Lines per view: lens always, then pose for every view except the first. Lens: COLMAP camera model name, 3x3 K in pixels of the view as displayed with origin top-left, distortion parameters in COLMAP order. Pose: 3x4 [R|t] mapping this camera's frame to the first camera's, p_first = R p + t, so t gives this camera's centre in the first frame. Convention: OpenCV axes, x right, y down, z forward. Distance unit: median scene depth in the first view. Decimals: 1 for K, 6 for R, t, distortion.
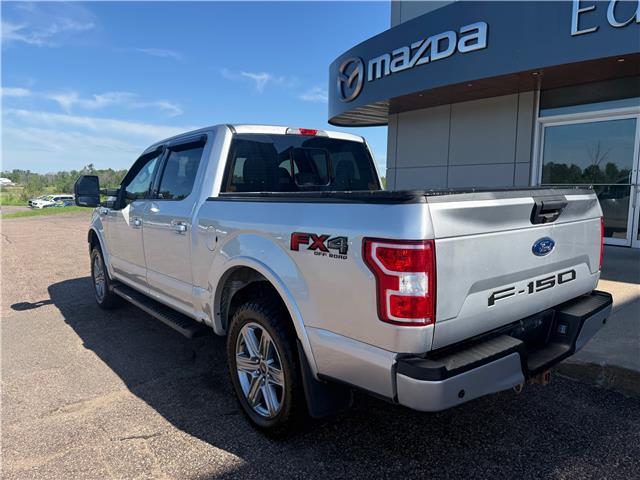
lens RADIAL K [[453.2, 0, 323.3], [0, 453.2, 238.0], [0, 0, 1]] dist [0.049108, -0.066365]
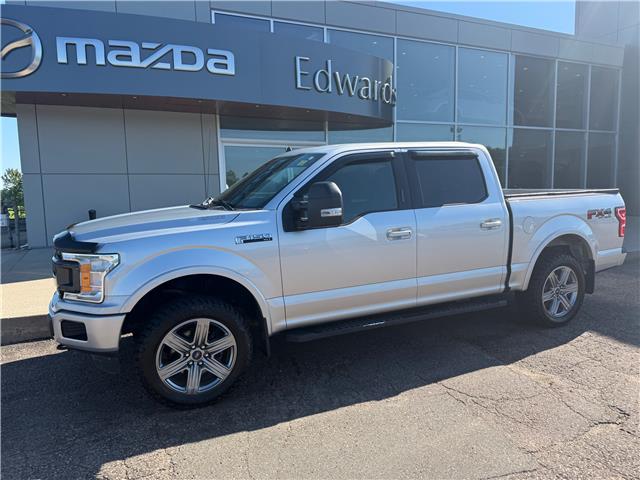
lens RADIAL K [[453.2, 0, 325.9], [0, 453.2, 241.7], [0, 0, 1]] dist [0.049108, -0.066365]
pose [[0.232001, -0.115859, 0.965791, -1.306775], [0.129576, 0.987713, 0.087362, -0.114494], [-0.964046, 0.104875, 0.244163, 0.904219]]
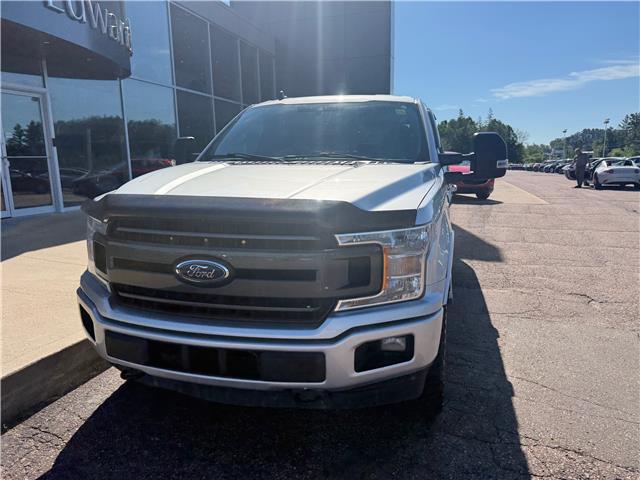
lens RADIAL K [[453.2, 0, 329.2], [0, 453.2, 239.2], [0, 0, 1]] dist [0.049108, -0.066365]
pose [[-0.595266, -0.134475, 0.792196, -1.025275], [0.102859, 0.965033, 0.241103, -0.187435], [-0.796918, 0.225005, -0.560620, 1.753318]]
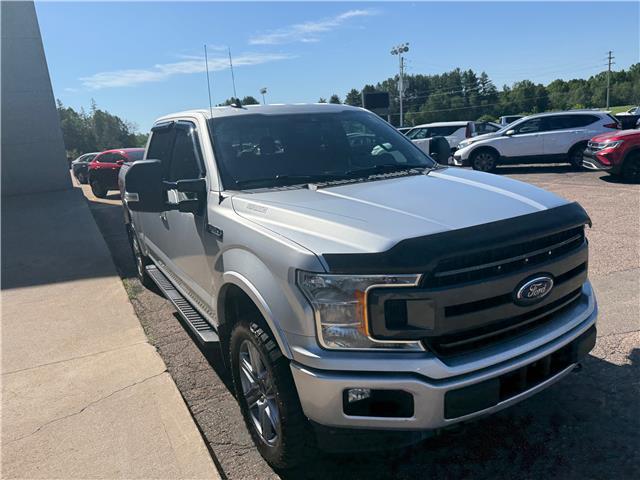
lens RADIAL K [[453.2, 0, 315.7], [0, 453.2, 234.4], [0, 0, 1]] dist [0.049108, -0.066365]
pose [[-0.985177, 0.041010, 0.166569, -0.462058], [0.094753, 0.939527, 0.329105, -0.289098], [-0.143000, 0.340010, -0.929486, 2.056025]]
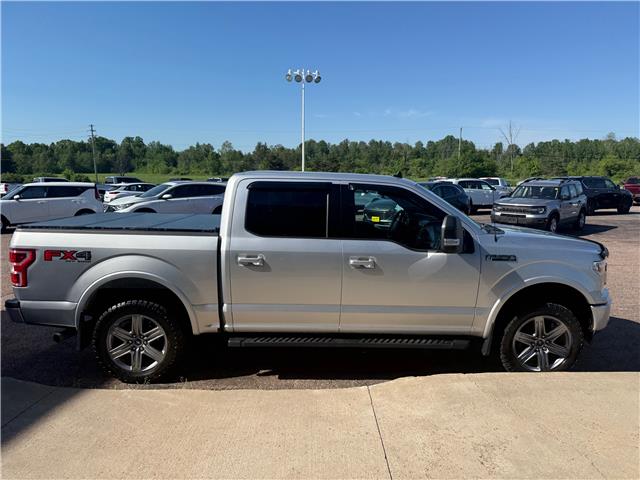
lens RADIAL K [[453.2, 0, 322.7], [0, 453.2, 242.4], [0, 0, 1]] dist [0.049108, -0.066365]
pose [[-0.611740, 0.115662, -0.782557, 0.767193], [-0.093065, 0.971861, 0.216392, -0.314095], [0.785565, 0.205204, -0.583762, 1.765578]]
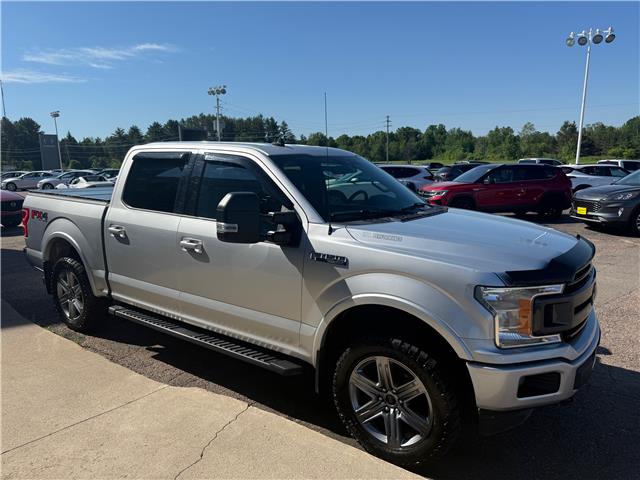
lens RADIAL K [[453.2, 0, 319.1], [0, 453.2, 238.4], [0, 0, 1]] dist [0.049108, -0.066365]
pose [[-0.963954, 0.052561, -0.260826, -0.039531], [-0.021841, 0.961354, 0.274448, -0.316542], [0.265172, 0.270252, -0.925553, 2.105340]]
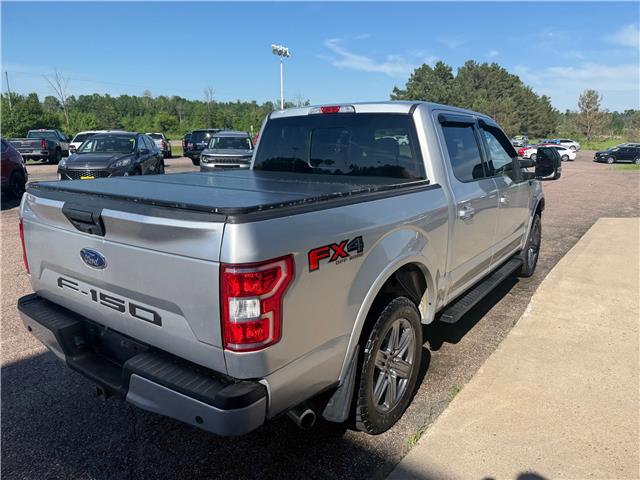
lens RADIAL K [[453.2, 0, 325.8], [0, 453.2, 244.8], [0, 0, 1]] dist [0.049108, -0.066365]
pose [[0.267071, 0.233401, -0.934985, 0.798305], [-0.113187, 0.971109, 0.210088, -0.139433], [0.957007, 0.049720, 0.285773, 0.644460]]
